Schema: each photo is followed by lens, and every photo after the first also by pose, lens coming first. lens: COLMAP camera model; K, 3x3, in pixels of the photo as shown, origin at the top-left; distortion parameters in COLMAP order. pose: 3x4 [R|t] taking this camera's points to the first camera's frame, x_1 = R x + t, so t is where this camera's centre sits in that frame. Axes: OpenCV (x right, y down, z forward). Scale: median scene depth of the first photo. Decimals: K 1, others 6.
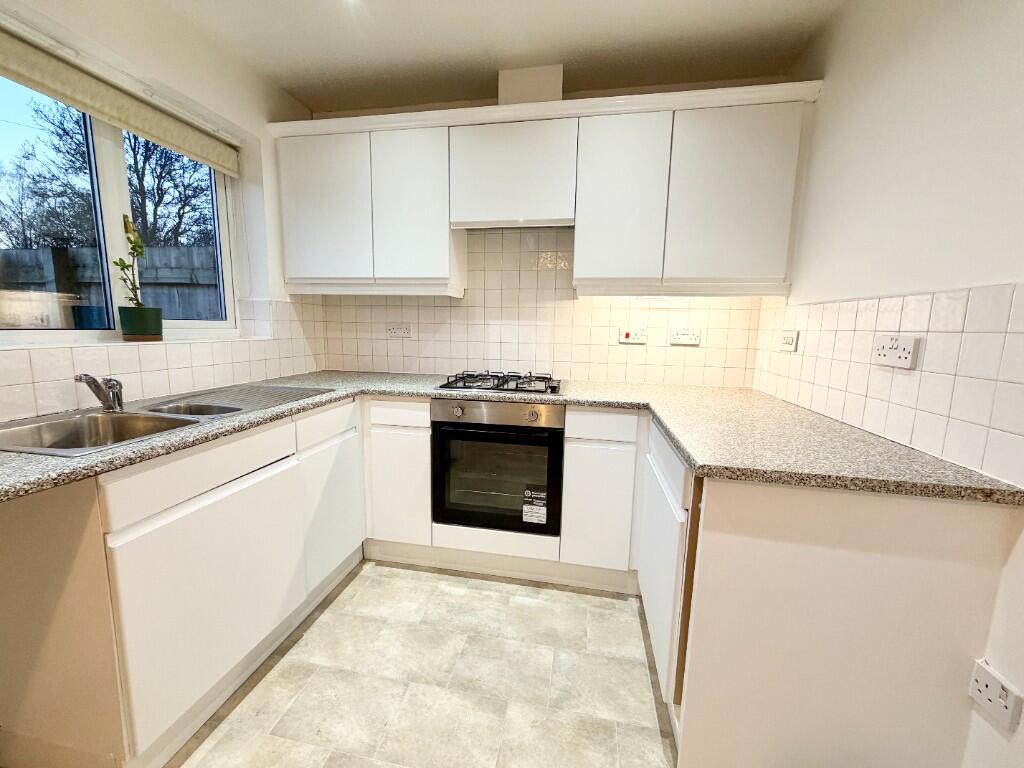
lens RADIAL K [[407.9, 0, 508.0], [0, 407.9, 384.9], [0, 0, 1]] dist [0.001592, -0.000287]
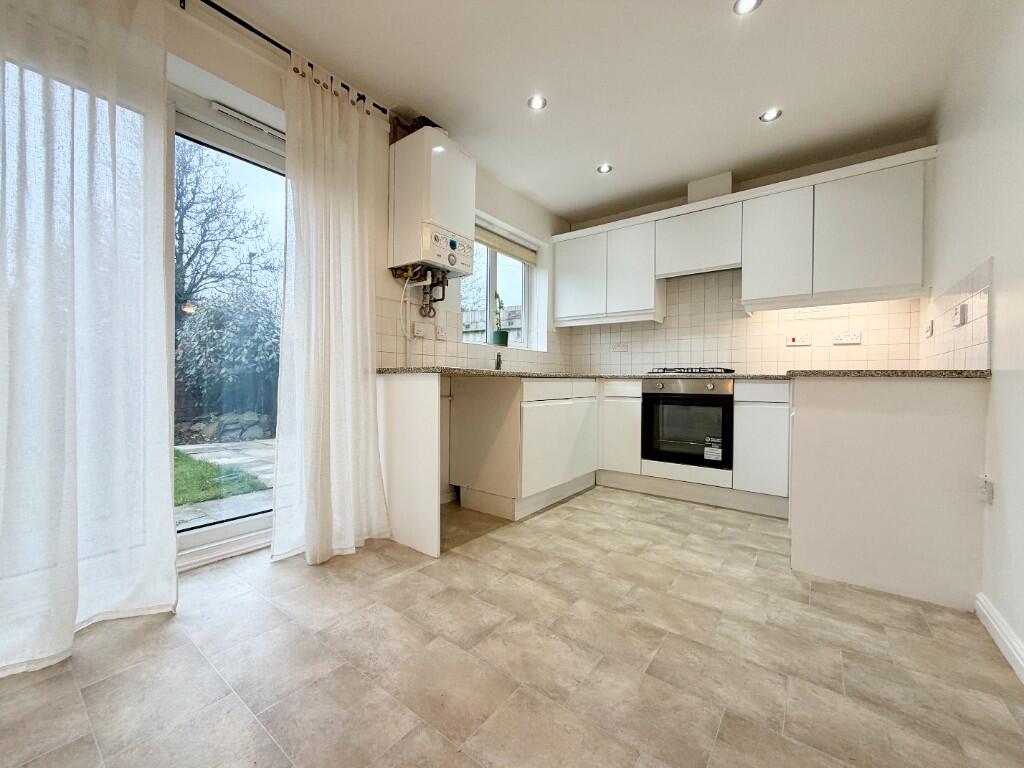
lens RADIAL K [[407.9, 0, 508.0], [0, 407.9, 384.9], [0, 0, 1]] dist [0.001592, -0.000287]
pose [[0.894898, -0.004630, -0.446246, 0.060157], [-0.056810, 0.990629, -0.124205, 0.289583], [0.442639, 0.136502, 0.886249, -0.688202]]
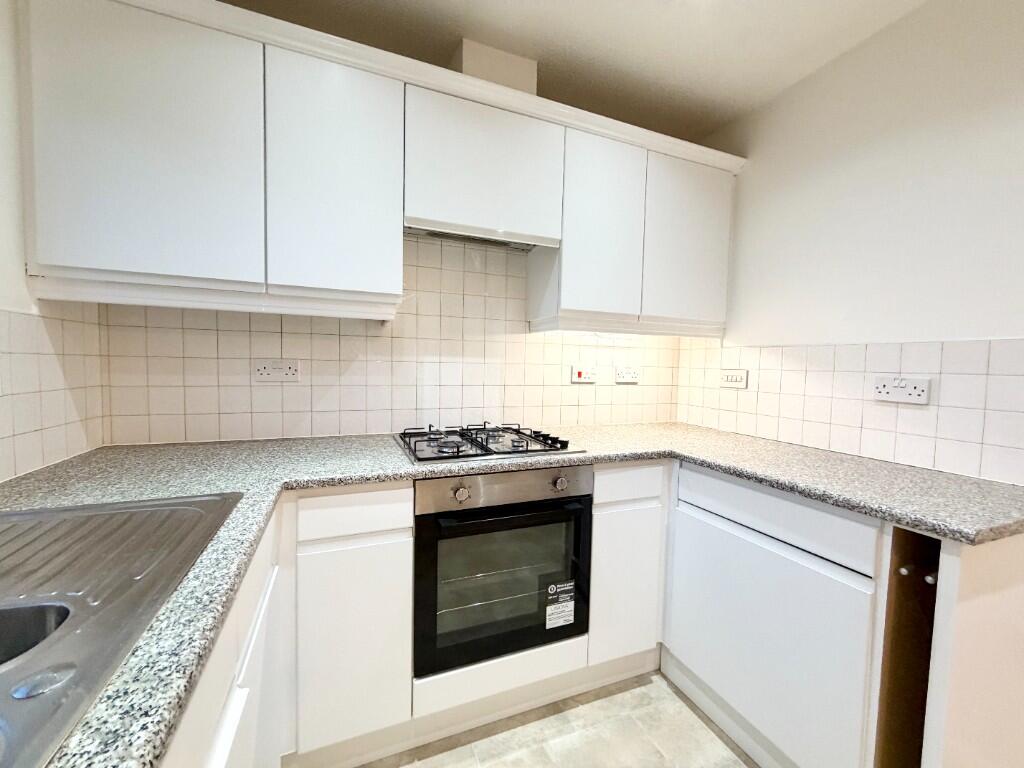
lens RADIAL K [[407.9, 0, 508.0], [0, 407.9, 384.9], [0, 0, 1]] dist [0.001592, -0.000287]
pose [[0.841660, -0.028874, 0.539236, -0.400959], [0.071370, 0.995758, -0.058077, -0.066173], [-0.535271, 0.087366, 0.840150, 0.375103]]
